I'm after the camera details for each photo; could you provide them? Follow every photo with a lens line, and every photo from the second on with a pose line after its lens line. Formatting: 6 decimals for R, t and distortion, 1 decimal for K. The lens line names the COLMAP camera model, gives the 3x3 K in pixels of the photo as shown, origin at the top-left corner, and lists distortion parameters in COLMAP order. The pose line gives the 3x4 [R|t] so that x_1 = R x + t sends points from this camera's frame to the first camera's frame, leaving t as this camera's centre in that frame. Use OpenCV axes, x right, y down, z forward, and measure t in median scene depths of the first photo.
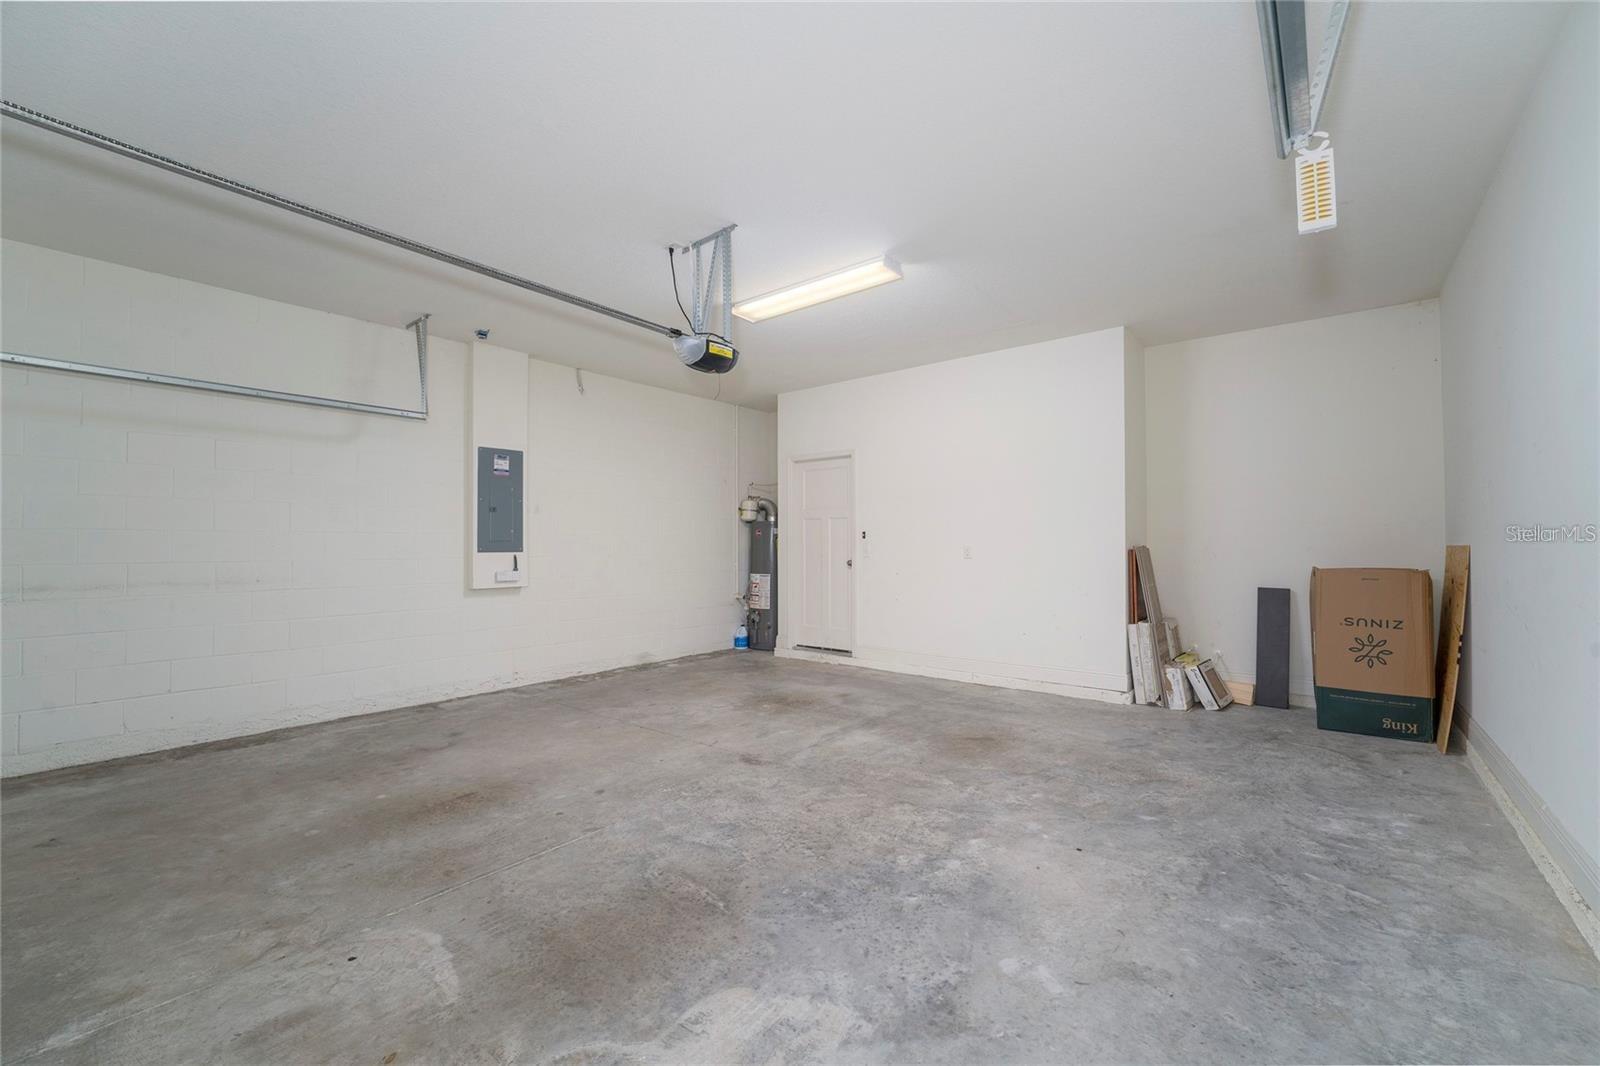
lens RADIAL K [[648.0, 0, 799.7], [0, 648.0, 542.5], [0, 0, 1]] dist [-0.010544, 0.000878]
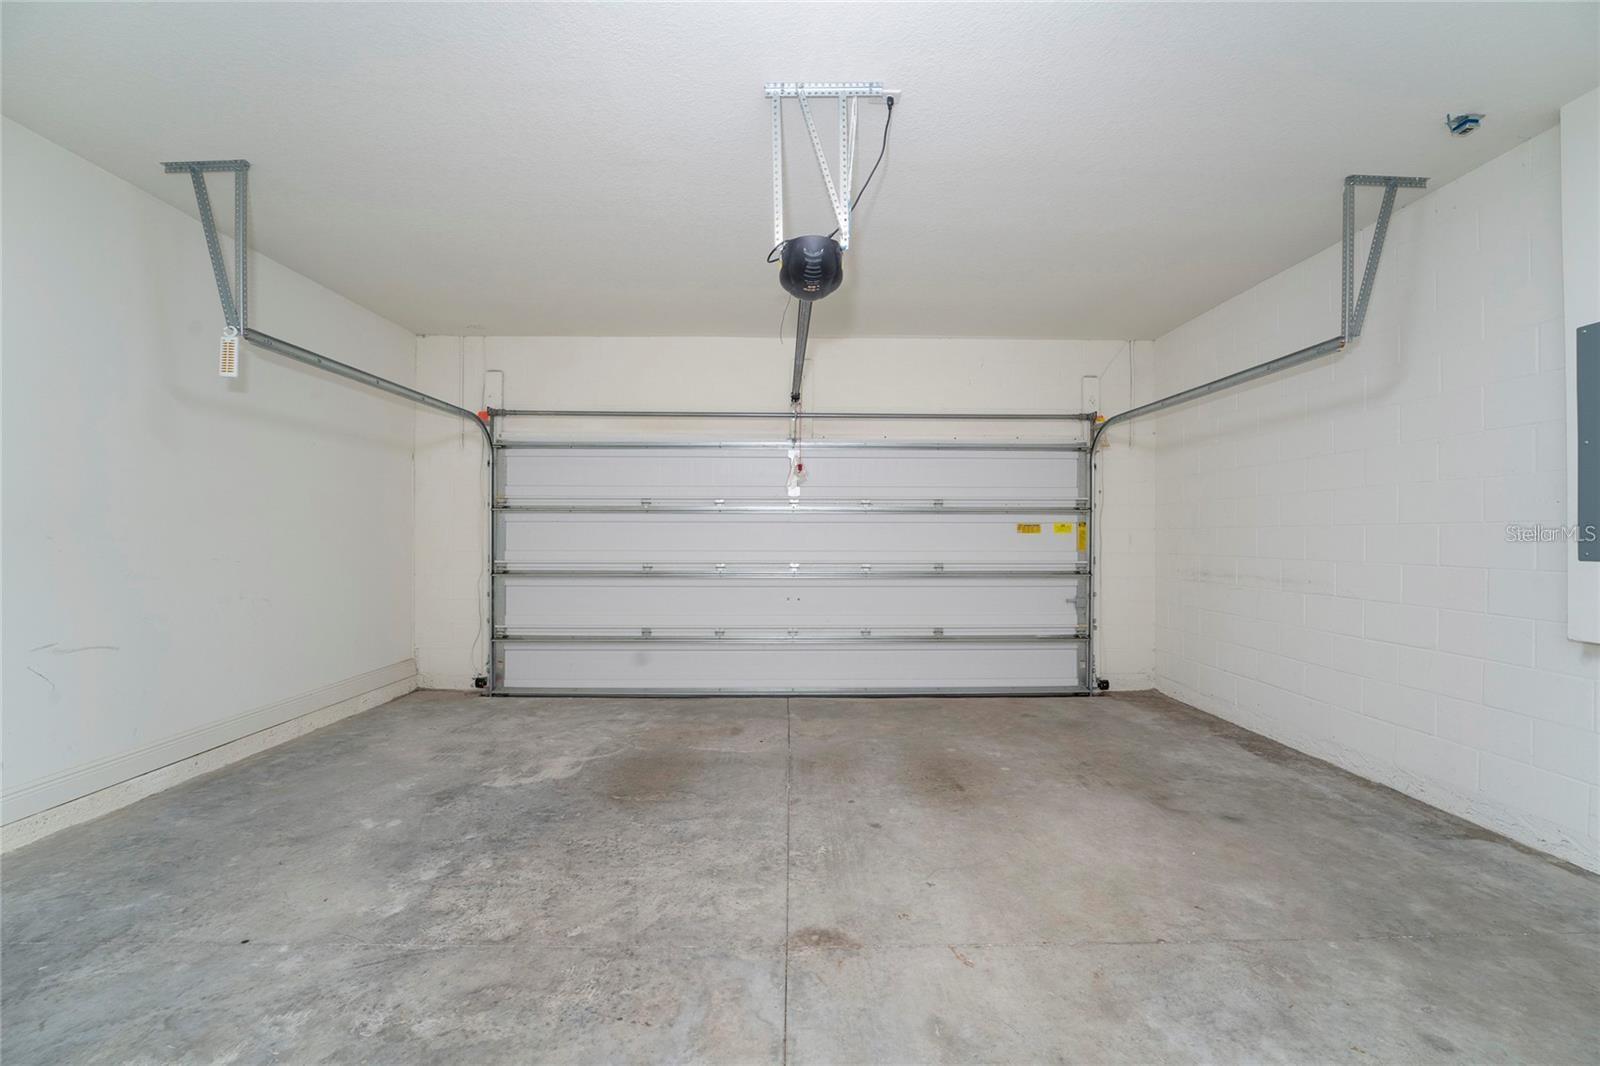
lens RADIAL K [[648.0, 0, 802.6], [0, 648.0, 534.1], [0, 0, 1]] dist [-0.010544, 0.000878]
pose [[-0.757765, 0.000958, -0.652526, 0.381149], [0.005698, 0.999971, -0.005149, -0.006605], [0.652502, -0.007619, -0.757748, 1.809644]]
